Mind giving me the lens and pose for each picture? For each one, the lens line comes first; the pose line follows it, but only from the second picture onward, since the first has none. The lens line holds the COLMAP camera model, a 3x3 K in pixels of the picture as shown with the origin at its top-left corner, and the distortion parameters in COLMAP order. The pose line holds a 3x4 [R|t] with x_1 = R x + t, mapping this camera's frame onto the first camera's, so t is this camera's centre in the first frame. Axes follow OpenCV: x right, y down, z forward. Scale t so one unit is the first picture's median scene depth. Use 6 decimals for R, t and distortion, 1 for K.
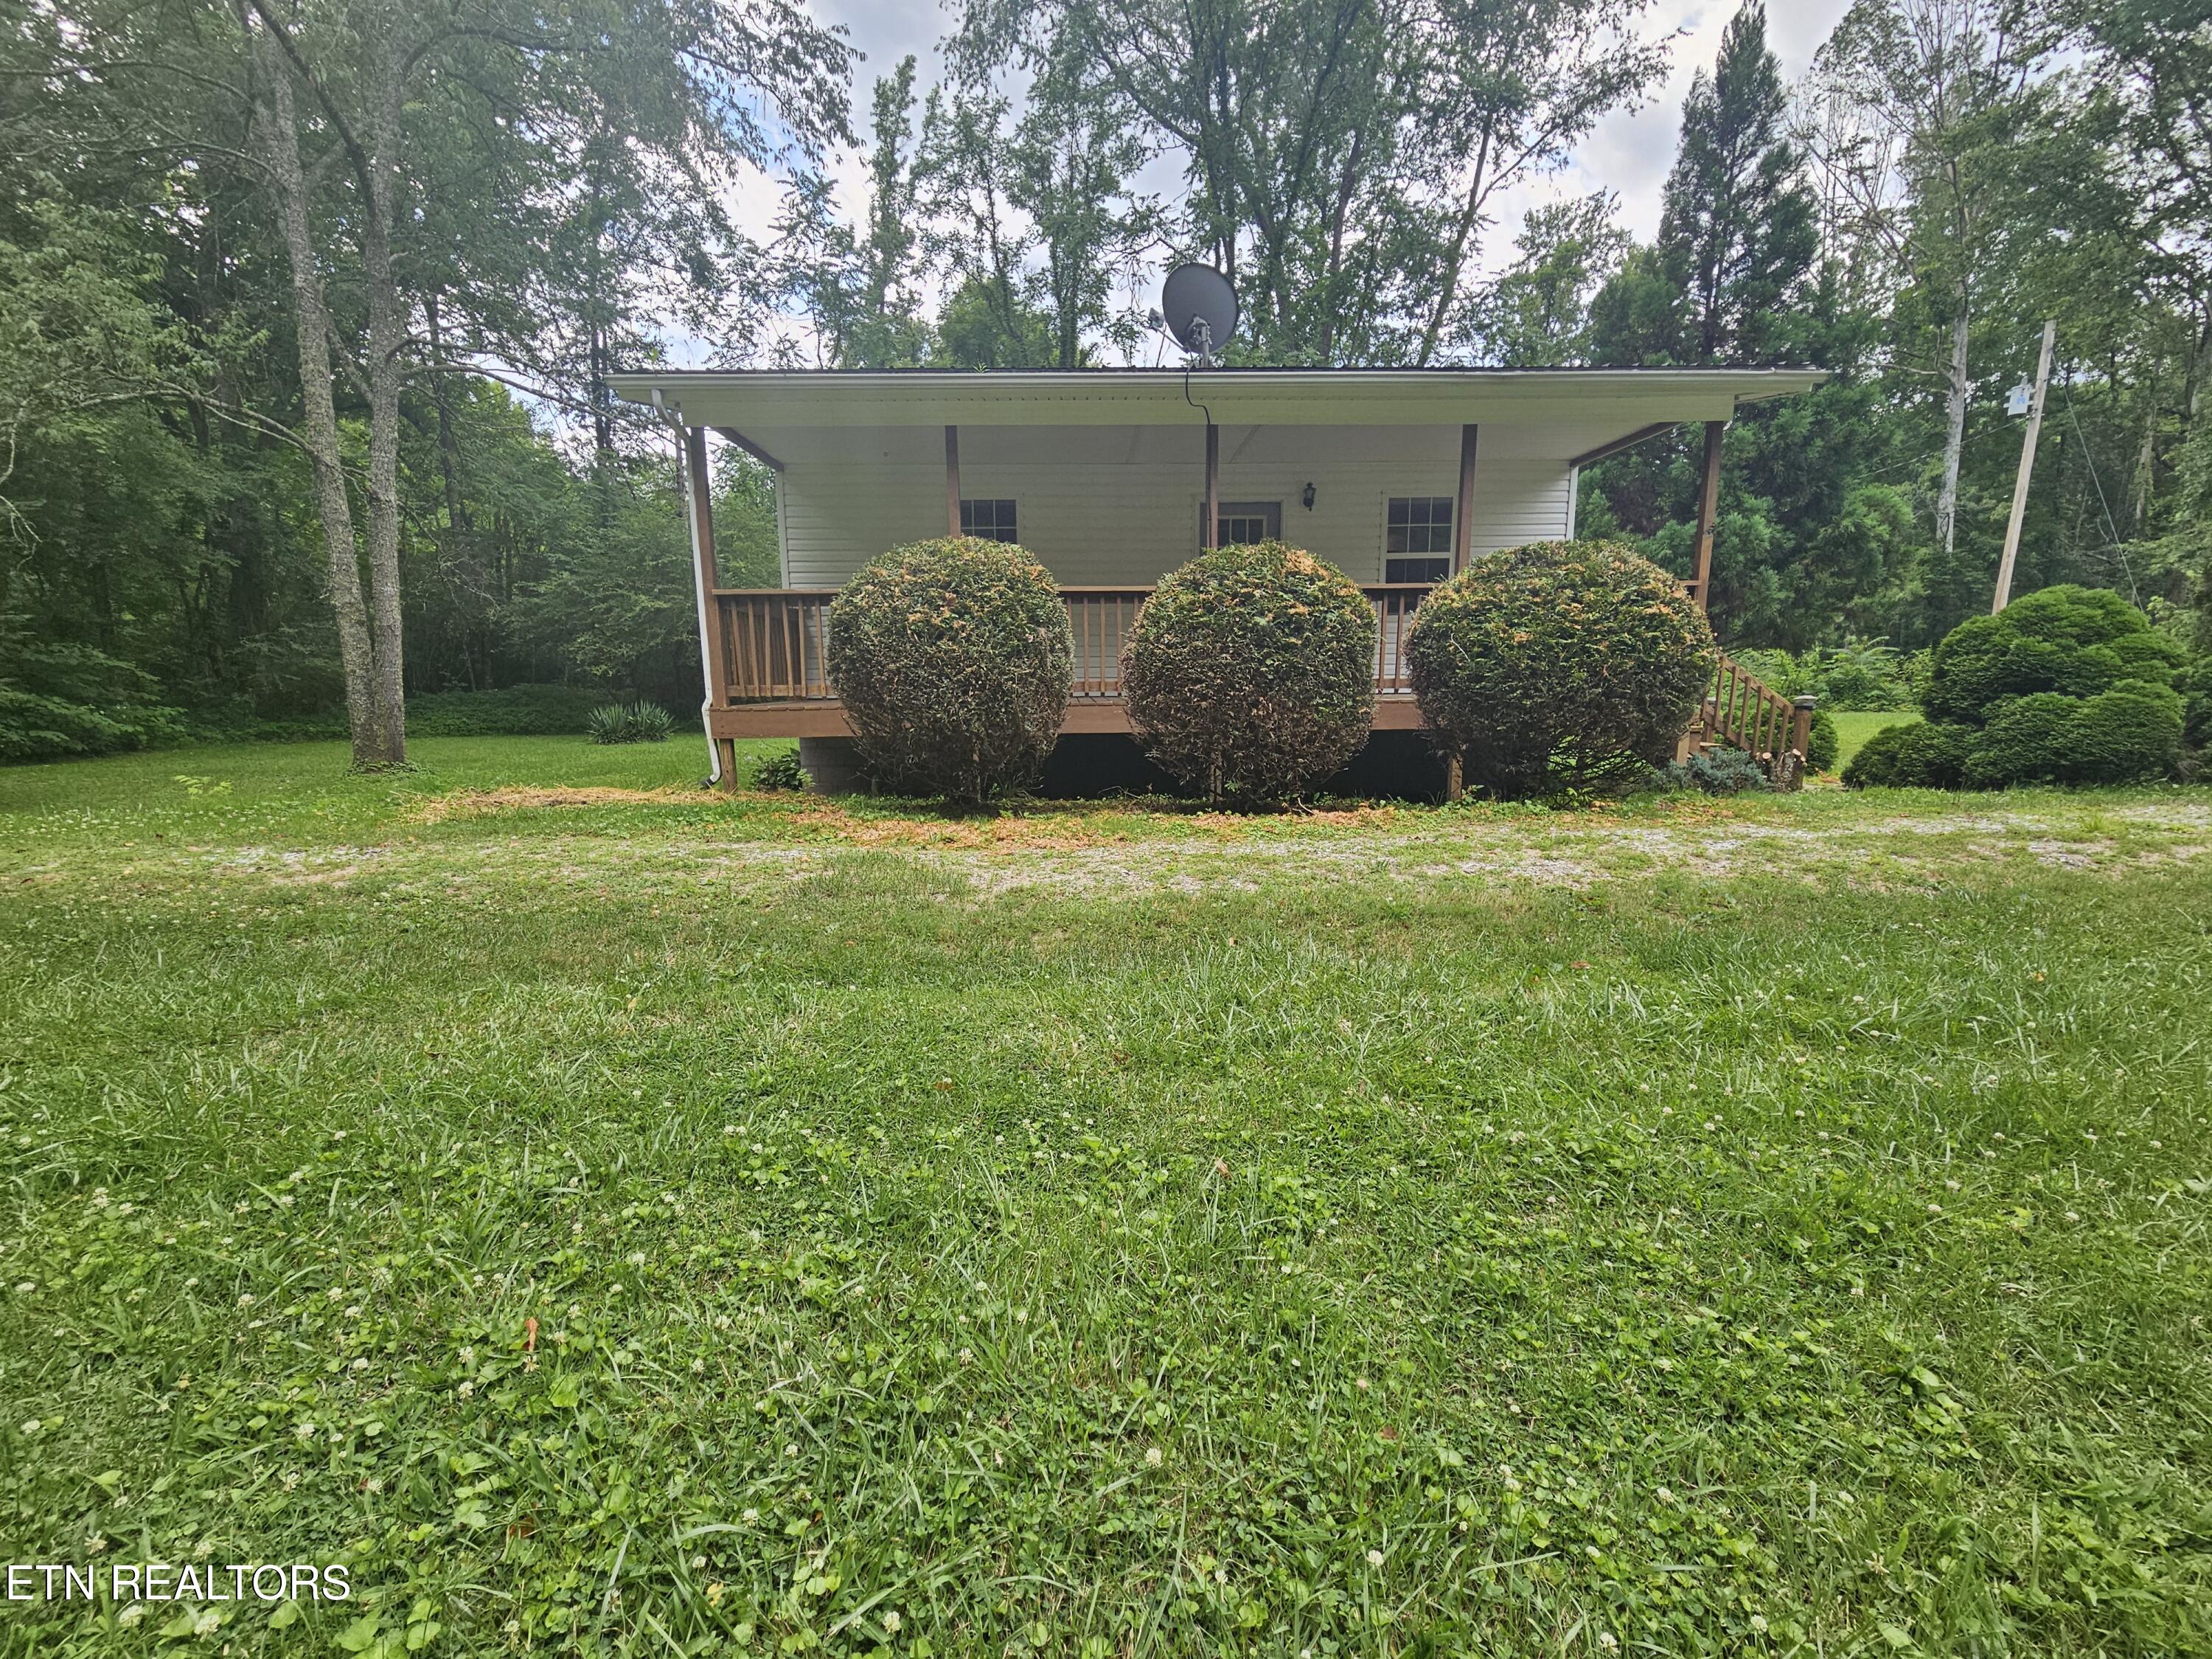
lens RADIAL K [[913.3, 0, 1106.5], [0, 913.3, 839.6], [0, 0, 1]] dist [0.002069, -0.001475]
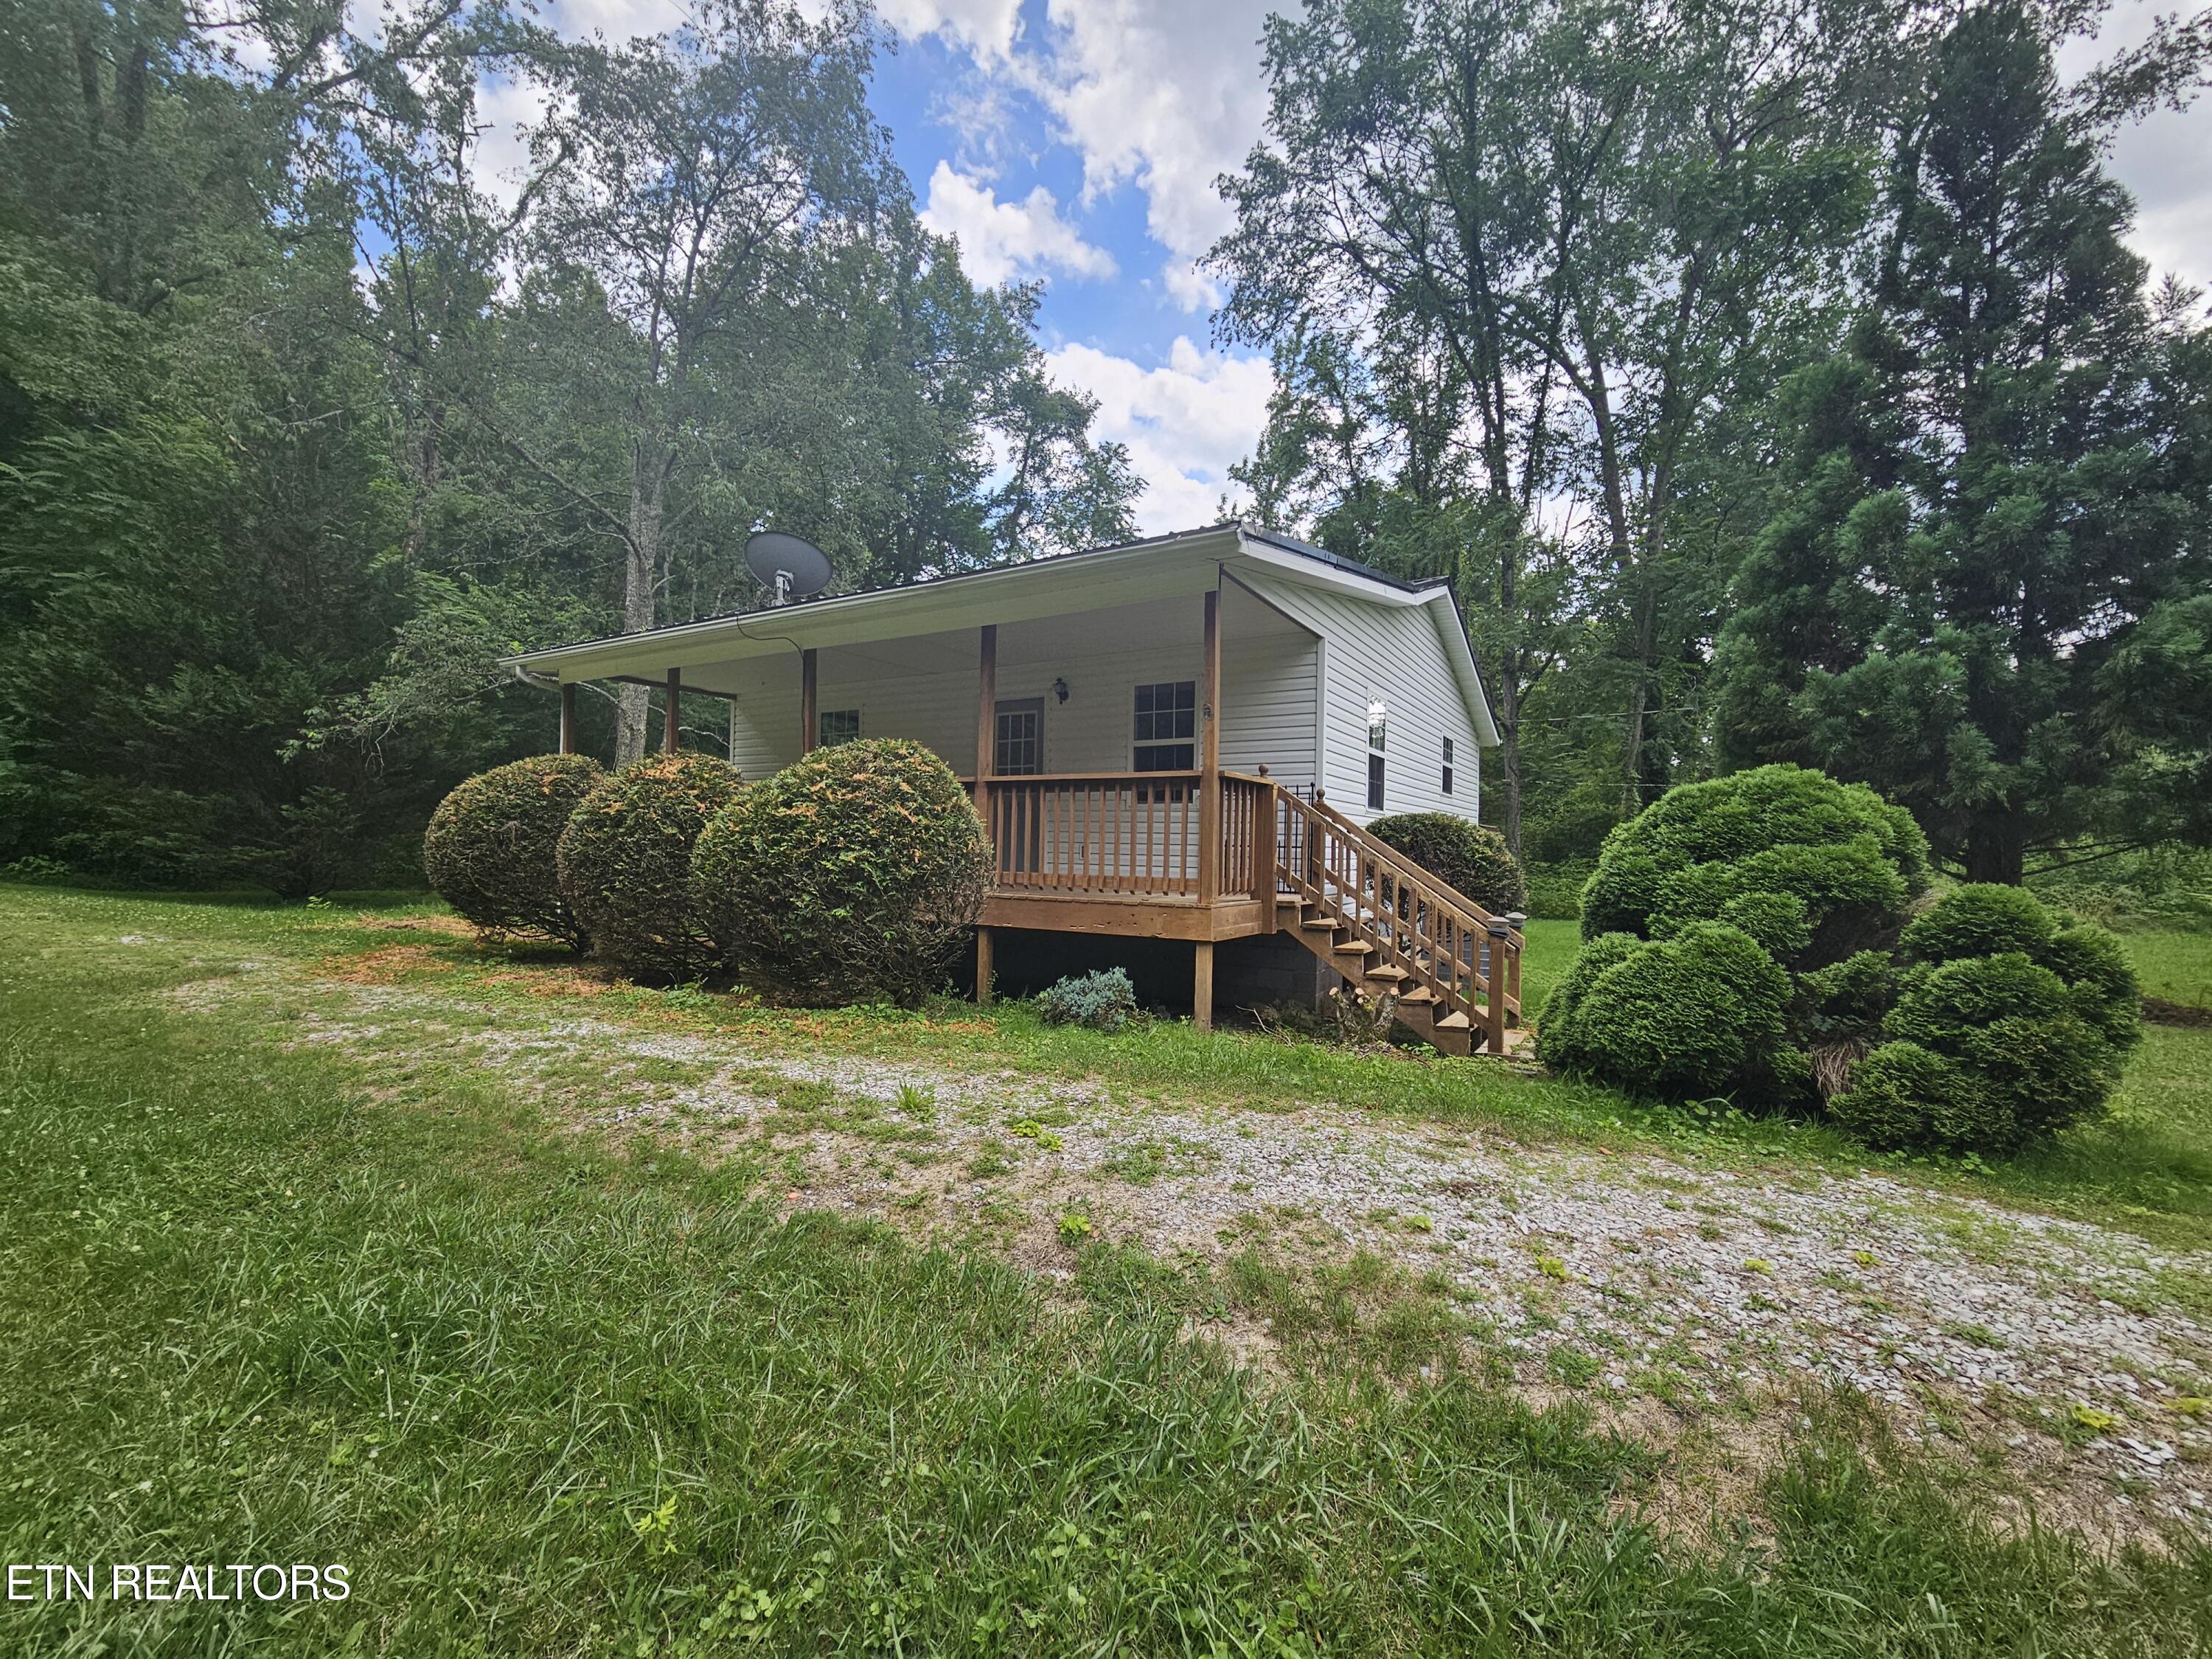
lens RADIAL K [[913.3, 0, 1101.9], [0, 913.3, 838.2], [0, 0, 1]] dist [0.002069, -0.001475]
pose [[0.837012, 0.022057, -0.546740, 0.457848], [-0.122485, 0.981385, -0.147922, -0.038288], [0.533300, 0.190780, 0.824132, 0.120325]]
